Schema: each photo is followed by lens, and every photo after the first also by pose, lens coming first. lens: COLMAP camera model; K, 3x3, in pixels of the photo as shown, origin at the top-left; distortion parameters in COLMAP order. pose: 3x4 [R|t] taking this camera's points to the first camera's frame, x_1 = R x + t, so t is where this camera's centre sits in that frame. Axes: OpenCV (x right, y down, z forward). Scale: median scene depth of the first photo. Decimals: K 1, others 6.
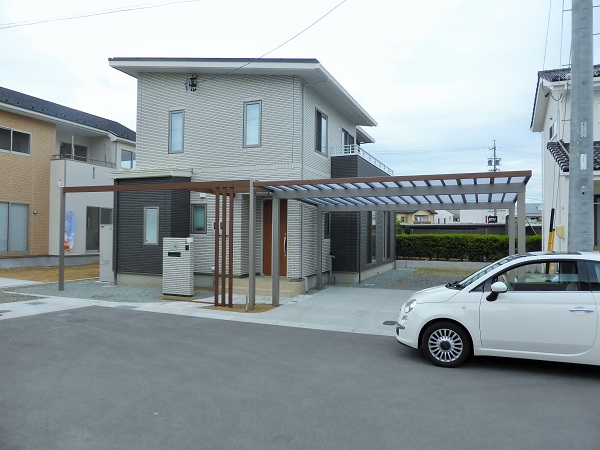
lens RADIAL K [[442.8, 0, 299.8], [0, 442.8, 234.1], [0, 0, 1]] dist [-0.001562, -0.000024]
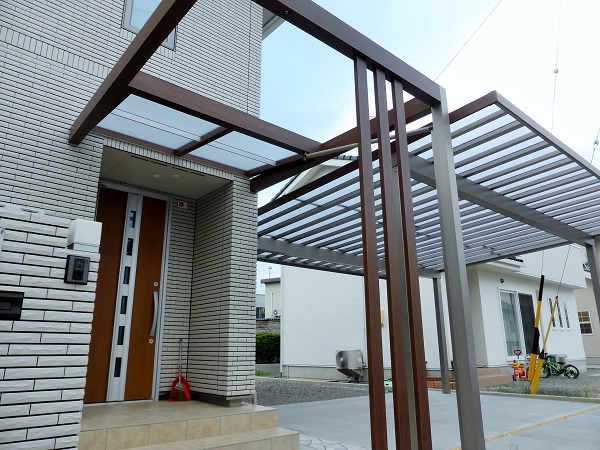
lens RADIAL K [[434.6, 0, 300.0], [0, 434.6, 225.0], [0, 0, 1]] dist [-0.032890, 0.001304]
pose [[0.435167, 0.237265, 0.868524, -0.331287], [0.013271, 0.962857, -0.269685, 0.054708], [-0.900252, 0.128884, 0.415855, 0.745959]]
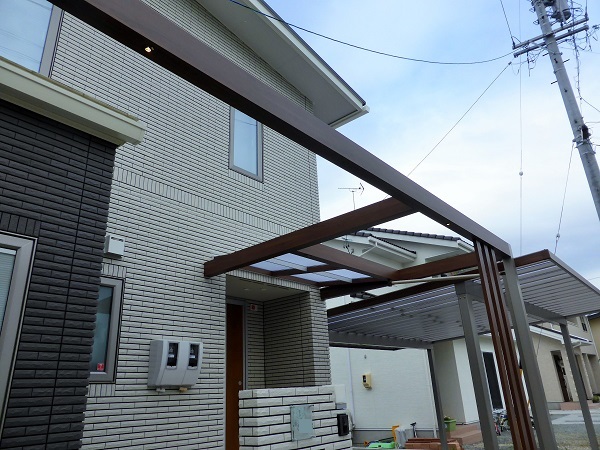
lens RADIAL K [[432.7, 0, 300.0], [0, 432.7, 246.0], [0, 0, 1]] dist [0.001318, -0.084924]
pose [[0.298141, 0.285638, 0.910782, -0.459615], [0.052527, 0.947820, -0.314449, 0.008644], [-0.953076, 0.141590, 0.267580, 0.835835]]
